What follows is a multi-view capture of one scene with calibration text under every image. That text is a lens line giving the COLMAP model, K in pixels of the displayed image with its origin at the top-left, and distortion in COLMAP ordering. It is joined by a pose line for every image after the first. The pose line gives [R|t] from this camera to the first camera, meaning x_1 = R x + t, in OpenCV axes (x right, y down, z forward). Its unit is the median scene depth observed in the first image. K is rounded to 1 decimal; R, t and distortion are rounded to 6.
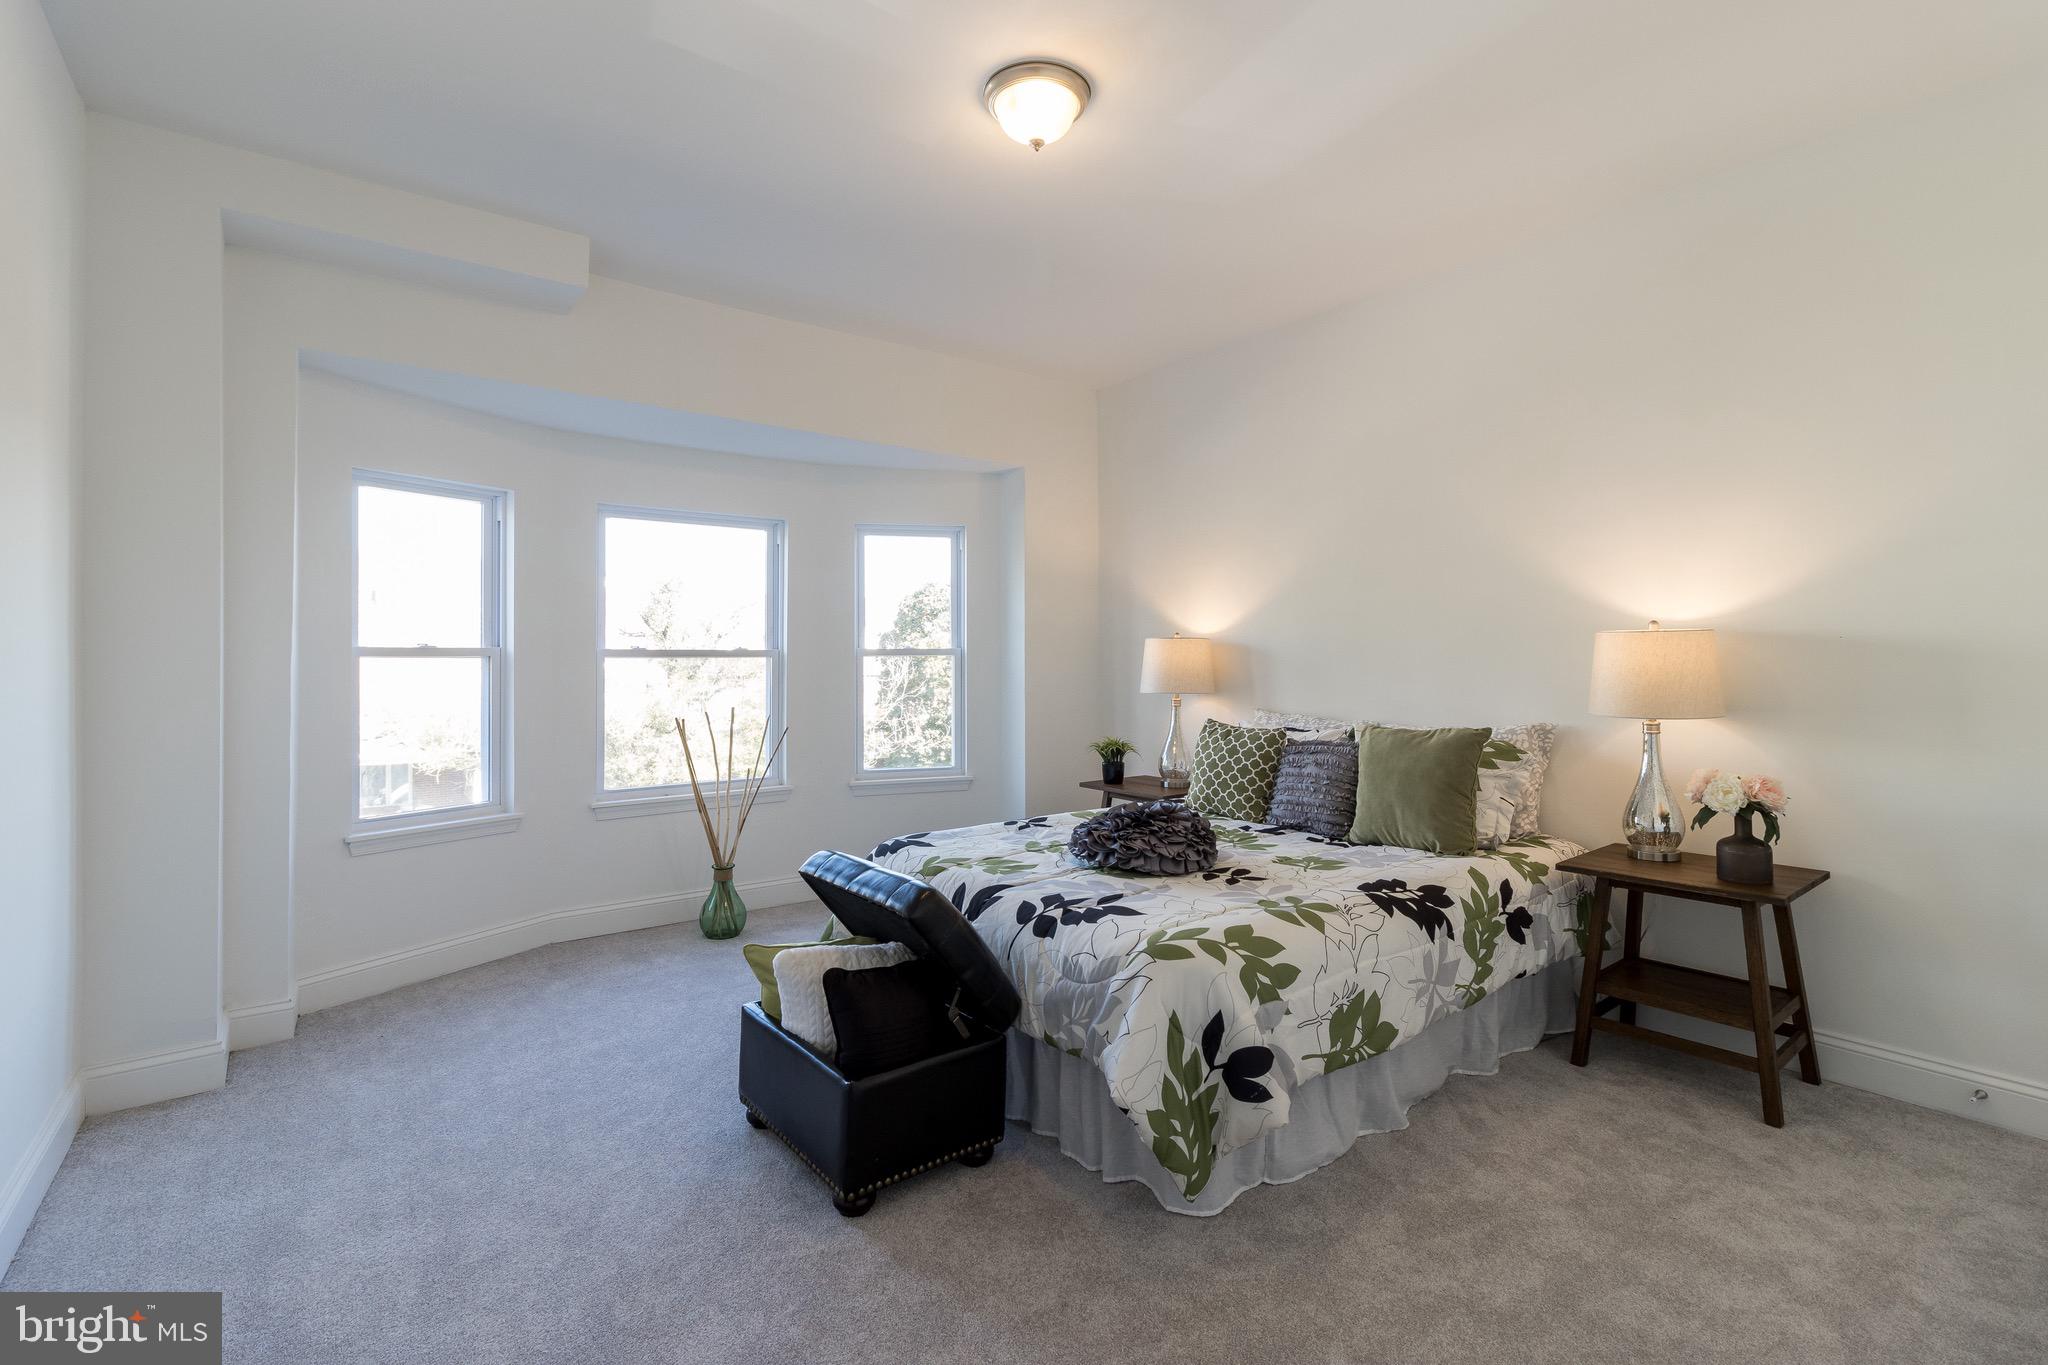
lens RADIAL K [[948.0, 0, 1029.2], [0, 948.0, 675.1], [0, 0, 1]] dist [-0.001326, 0.001305]
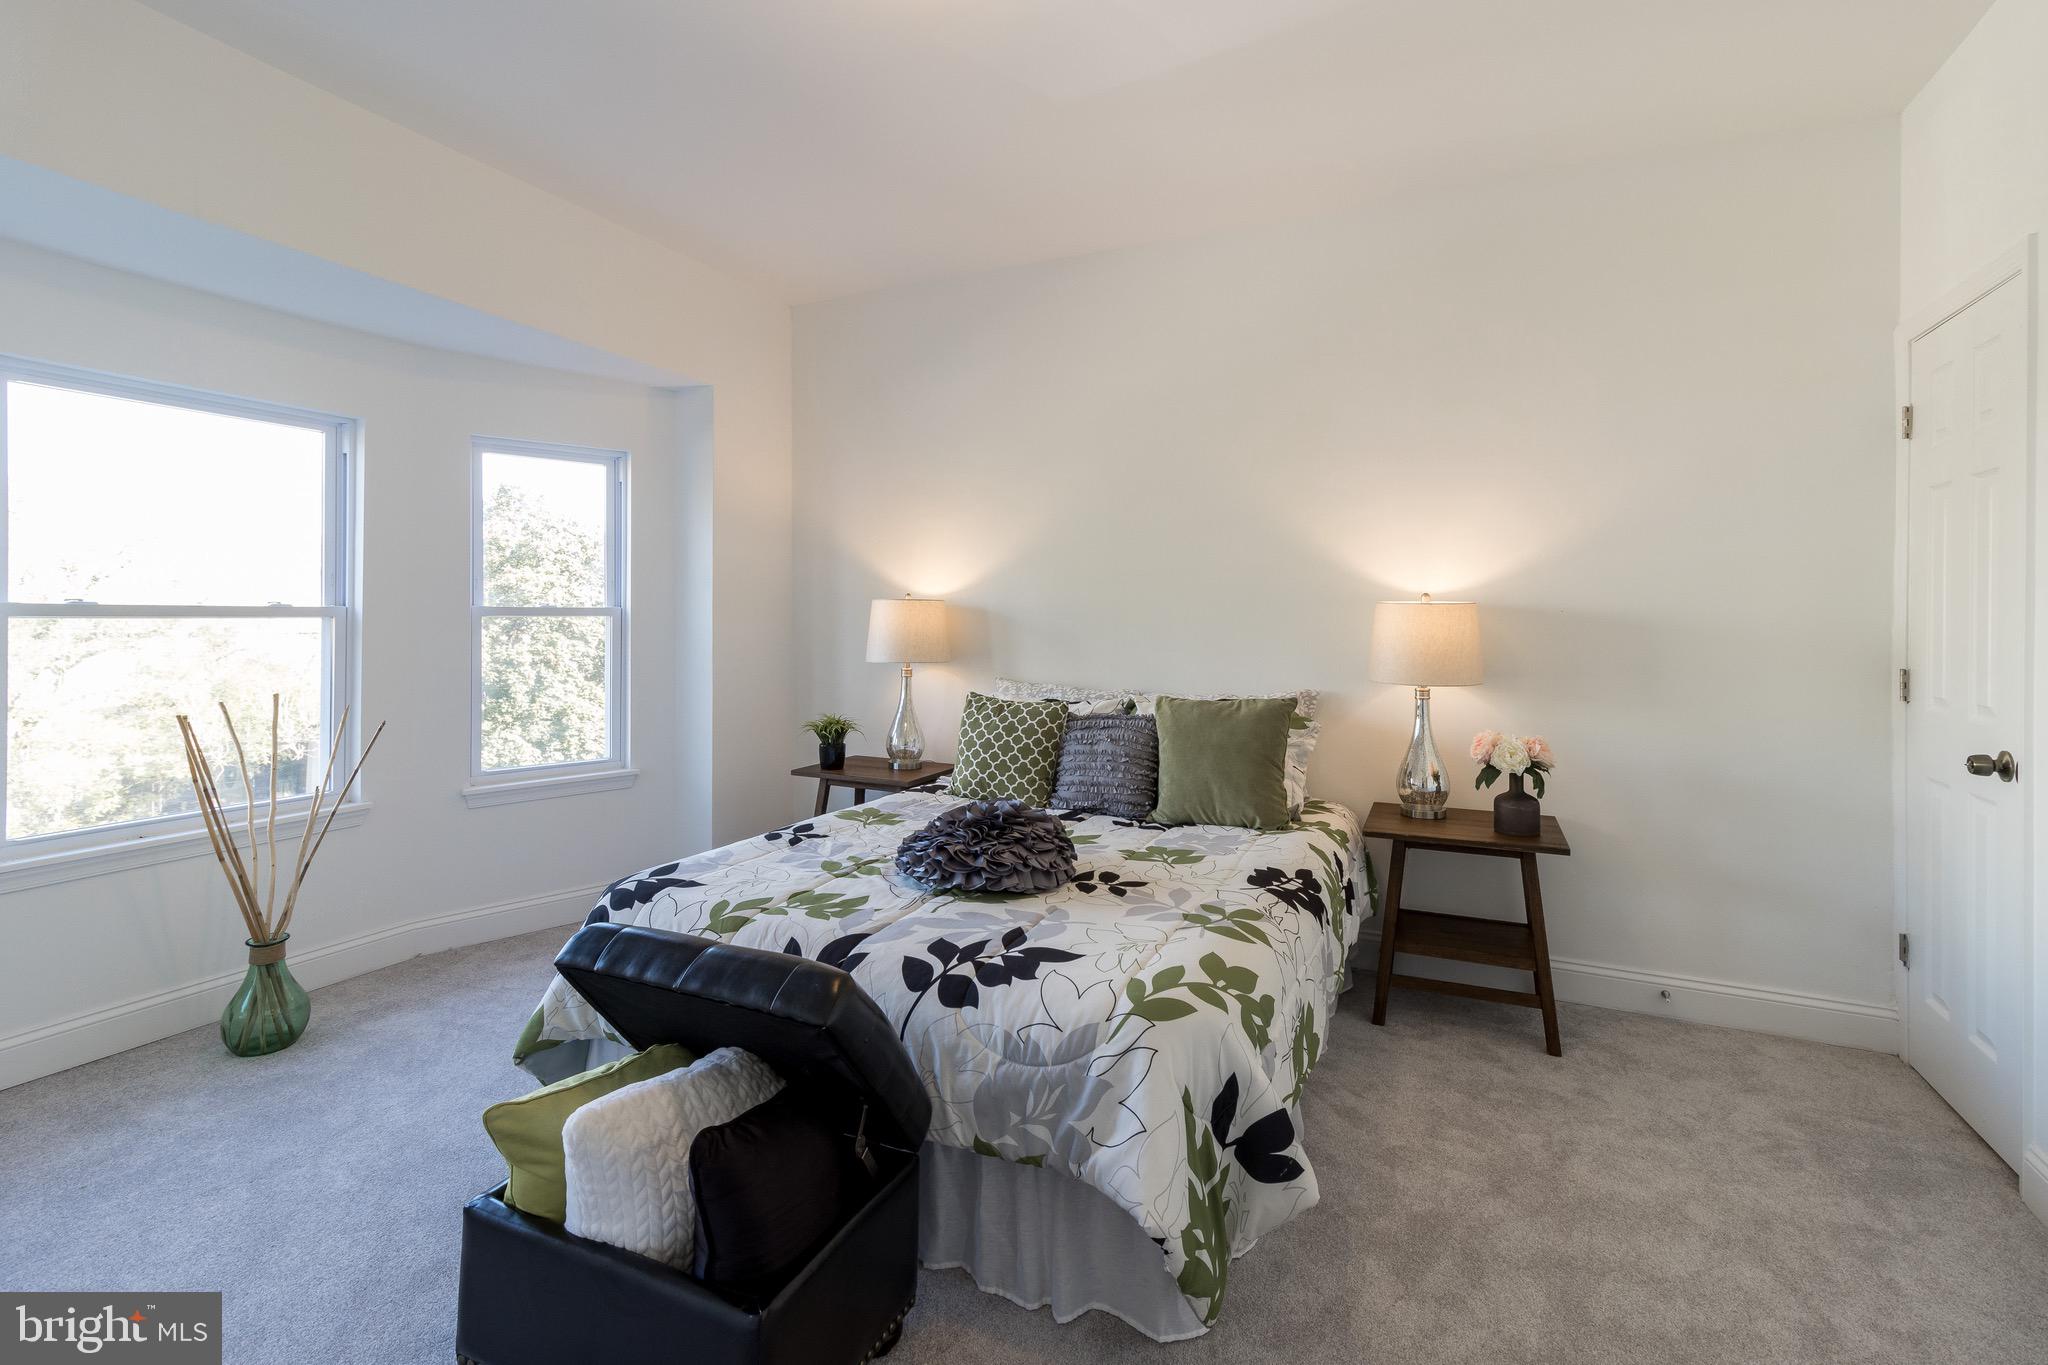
lens RADIAL K [[948.0, 0, 1041.7], [0, 948.0, 622.4], [0, 0, 1]] dist [-0.001326, 0.001305]
pose [[0.886874, 0.006247, 0.461970, -0.227493], [-0.001351, 0.999939, -0.010928, -0.013441], [-0.462010, 0.009068, 0.886828, 0.259592]]
